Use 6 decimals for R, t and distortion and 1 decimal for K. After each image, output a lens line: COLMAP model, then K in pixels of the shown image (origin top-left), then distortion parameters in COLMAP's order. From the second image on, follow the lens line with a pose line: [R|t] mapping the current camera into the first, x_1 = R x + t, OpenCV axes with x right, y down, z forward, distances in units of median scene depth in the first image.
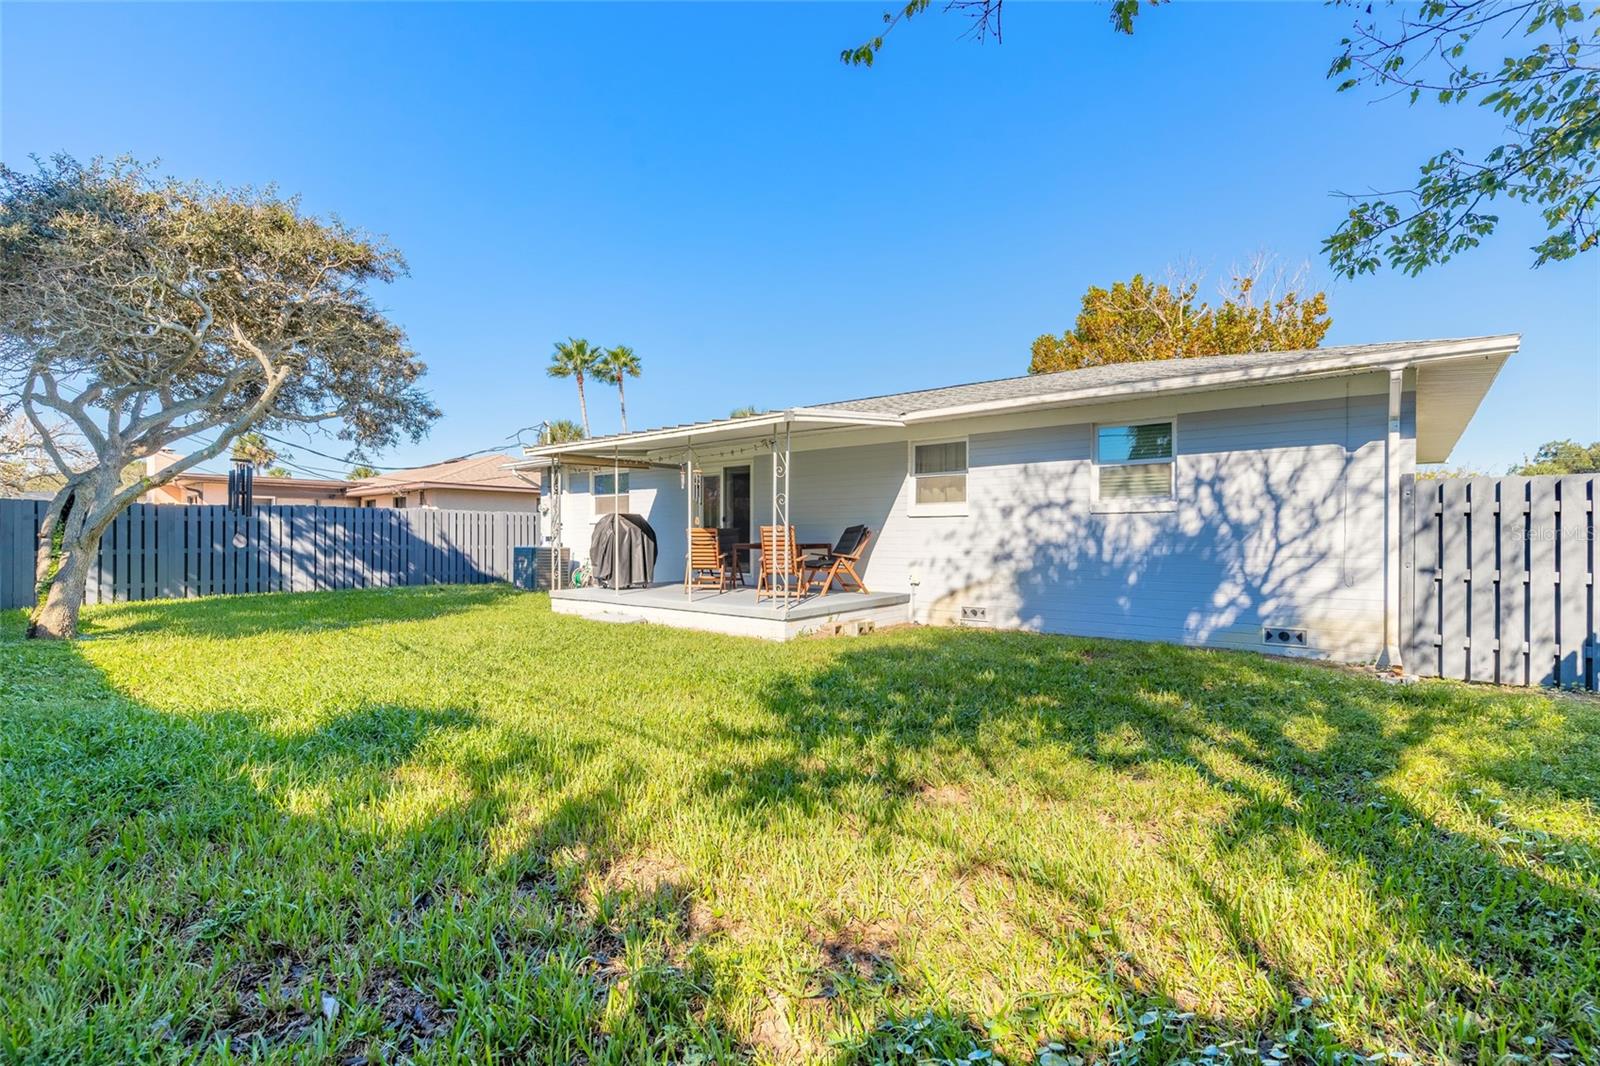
lens RADIAL K [[721.0, 0, 815.4], [0, 721.0, 538.7], [0, 0, 1]] dist [0.010927, -0.000168]
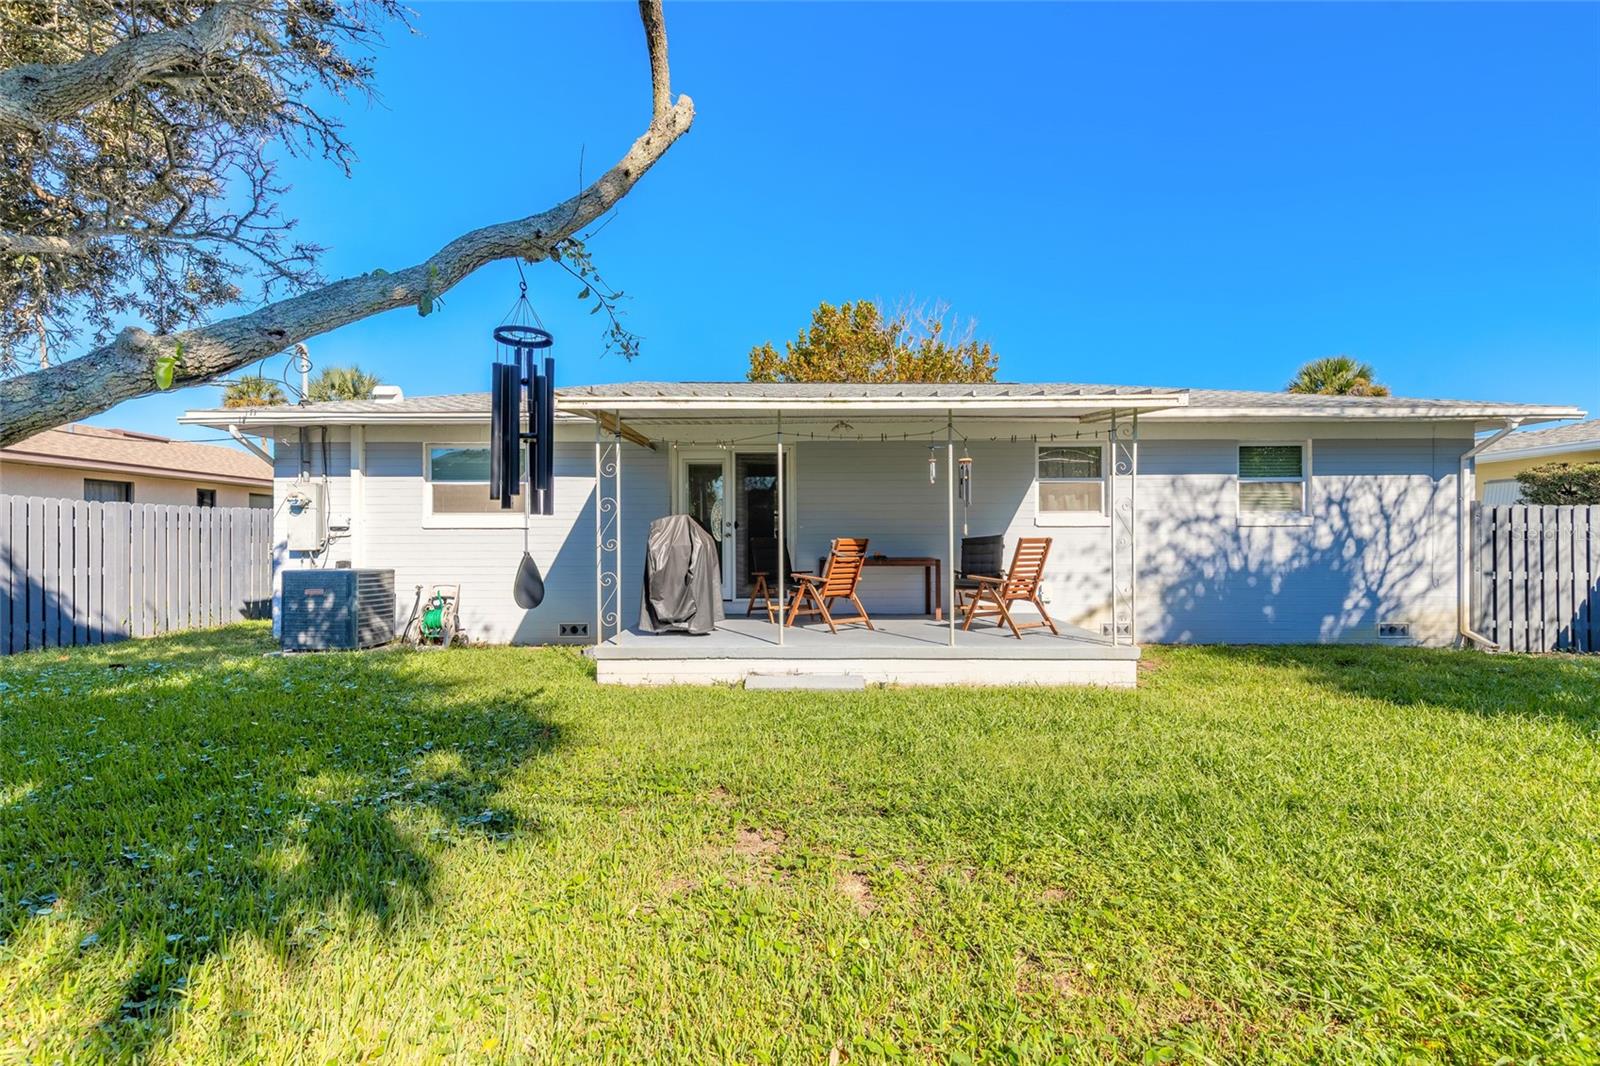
lens RADIAL K [[721.0, 0, 822.2], [0, 721.0, 581.9], [0, 0, 1]] dist [0.010927, -0.000168]
pose [[0.781754, -0.034873, 0.622611, -0.837285], [0.005870, 0.998802, 0.048573, -0.012692], [-0.623560, -0.034317, 0.781022, 0.626465]]
